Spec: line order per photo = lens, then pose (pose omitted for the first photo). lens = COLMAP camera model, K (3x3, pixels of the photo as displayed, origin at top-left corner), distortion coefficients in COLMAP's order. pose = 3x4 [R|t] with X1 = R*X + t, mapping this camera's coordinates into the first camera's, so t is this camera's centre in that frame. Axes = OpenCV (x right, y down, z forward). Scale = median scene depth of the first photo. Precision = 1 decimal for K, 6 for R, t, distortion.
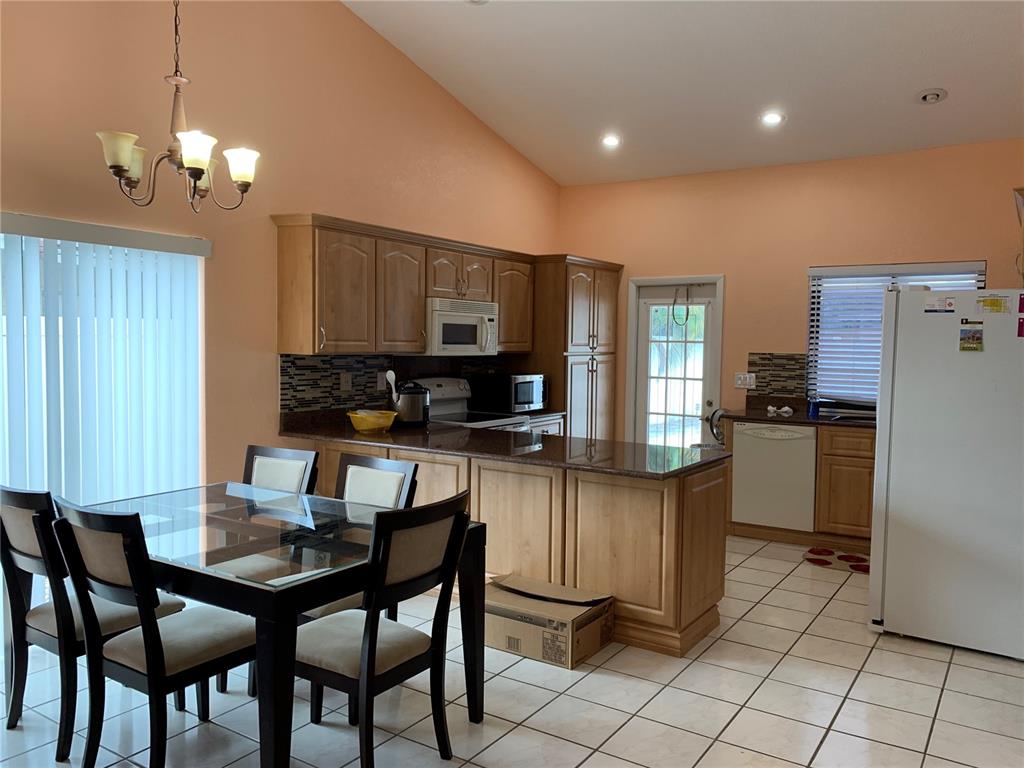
lens RADIAL K [[779.1, 0, 506.3], [0, 779.1, 382.6], [0, 0, 1]] dist [0.059418, -0.061573]
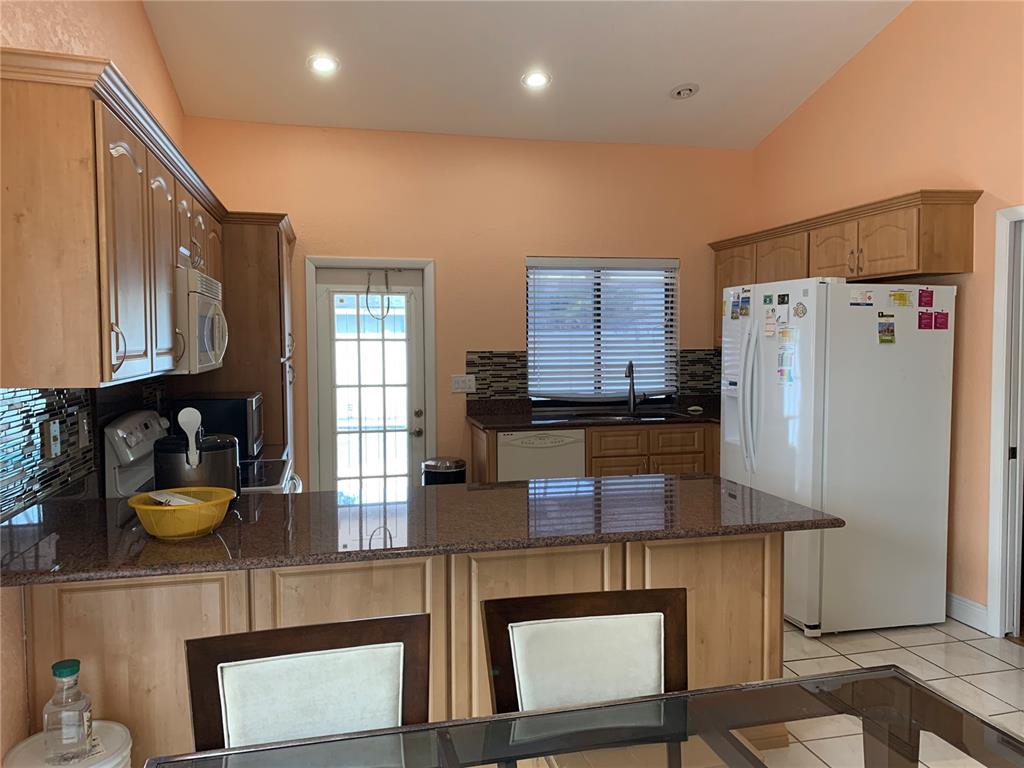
lens RADIAL K [[779.1, 0, 513.5], [0, 779.1, 385.1], [0, 0, 1]] dist [0.059418, -0.061573]
pose [[0.680976, -0.061088, 0.729753, -0.292454], [0.054148, 0.997987, 0.033013, -0.026854], [-0.730301, 0.017034, 0.682913, 0.382195]]
